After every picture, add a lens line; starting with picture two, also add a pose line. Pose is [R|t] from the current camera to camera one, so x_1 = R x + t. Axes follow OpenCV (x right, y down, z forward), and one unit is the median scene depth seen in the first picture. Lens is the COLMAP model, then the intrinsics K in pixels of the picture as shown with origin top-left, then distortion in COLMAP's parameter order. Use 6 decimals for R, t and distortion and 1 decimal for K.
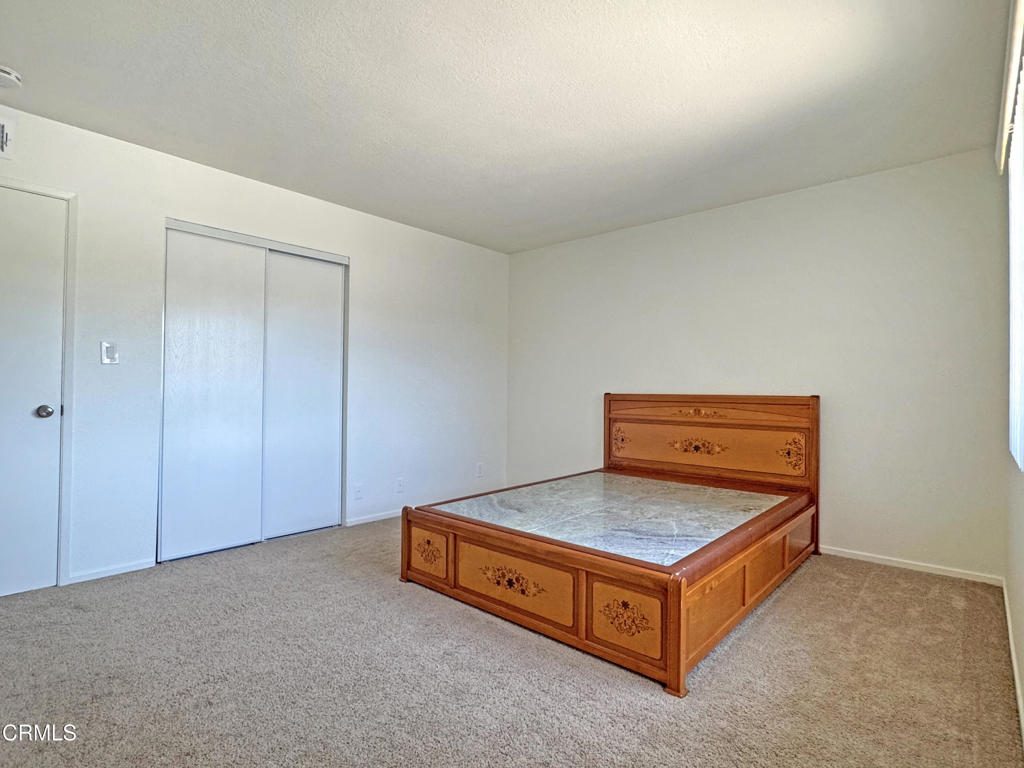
lens RADIAL K [[519.6, 0, 516.5], [0, 519.6, 387.9], [0, 0, 1]] dist [0.000485, -0.000475]
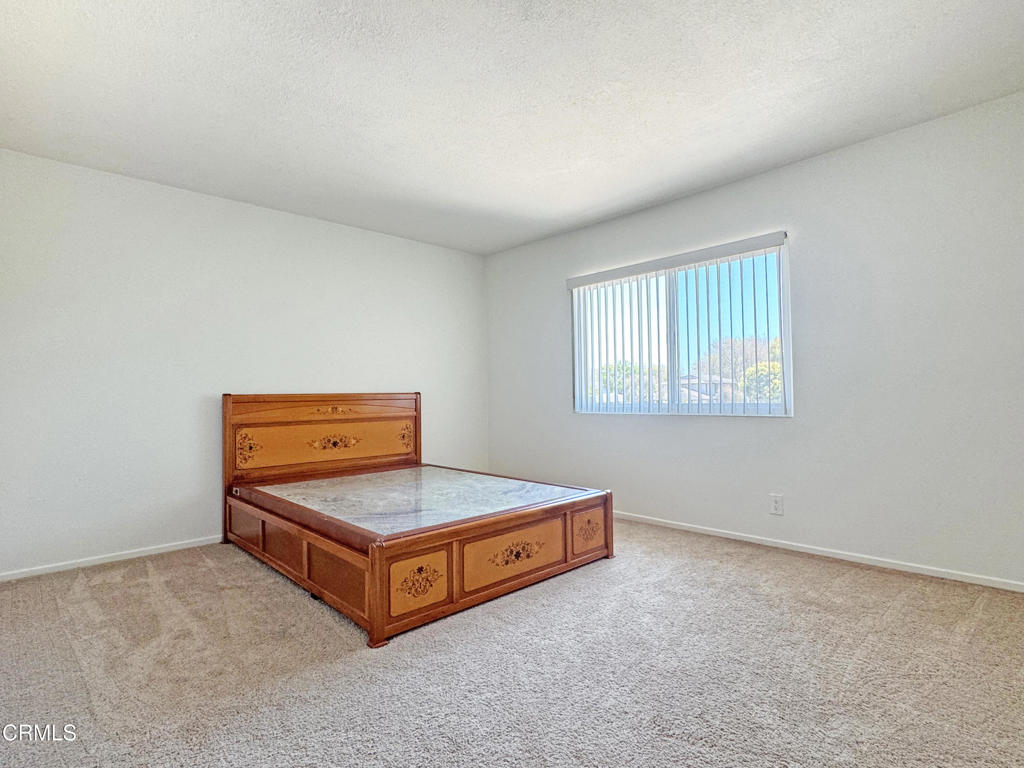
lens RADIAL K [[519.6, 0, 516.1], [0, 519.6, 381.5], [0, 0, 1]] dist [0.000485, -0.000475]
pose [[0.082012, 0.016900, 0.996488, -0.771805], [0.013050, 0.999752, -0.018030, 0.014465], [-0.996546, 0.014483, 0.081771, 0.616608]]
